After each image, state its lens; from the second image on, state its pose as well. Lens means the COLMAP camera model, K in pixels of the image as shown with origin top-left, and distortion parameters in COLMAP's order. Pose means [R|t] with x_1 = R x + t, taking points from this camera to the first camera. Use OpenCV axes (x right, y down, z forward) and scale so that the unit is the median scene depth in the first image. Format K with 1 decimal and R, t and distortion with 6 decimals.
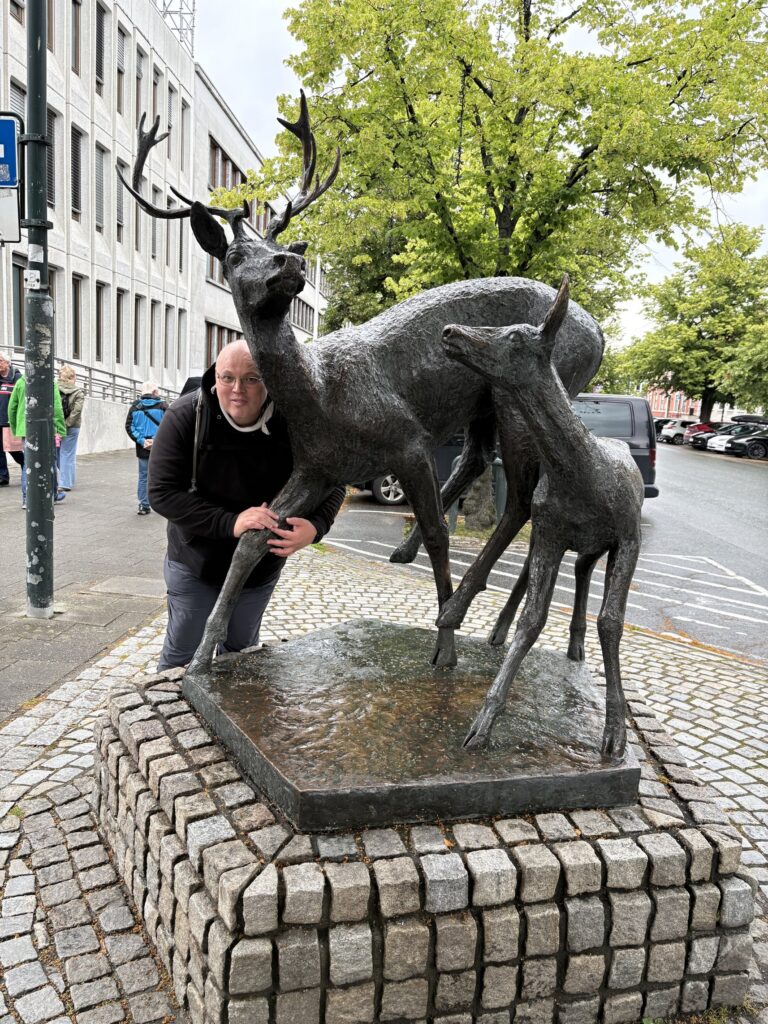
lens RADIAL K [[772.2, 0, 383.3], [0, 772.2, 511.2], [0, 0, 1]] dist [0.026839, -0.026464]
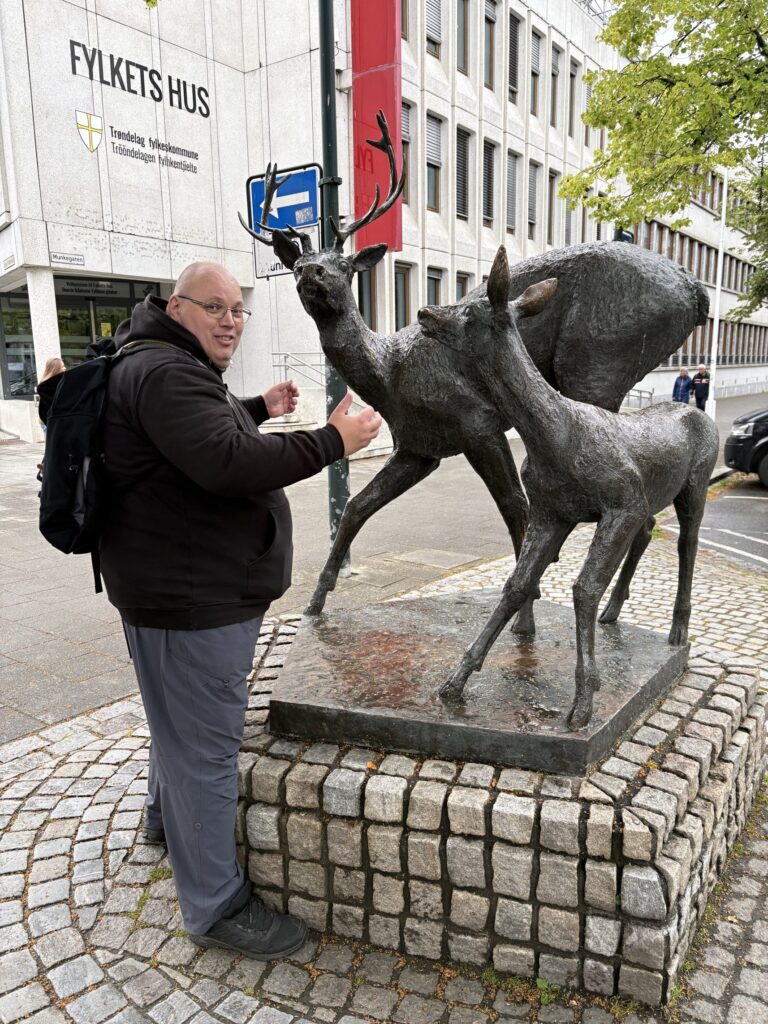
lens RADIAL K [[772.2, 0, 386.1], [0, 772.2, 517.6], [0, 0, 1]] dist [0.026839, -0.026464]
pose [[0.842138, 0.022853, -0.538777, 0.693351], [-0.010328, 0.999602, 0.026257, 0.030931], [0.539163, -0.016548, 0.842039, 0.052568]]
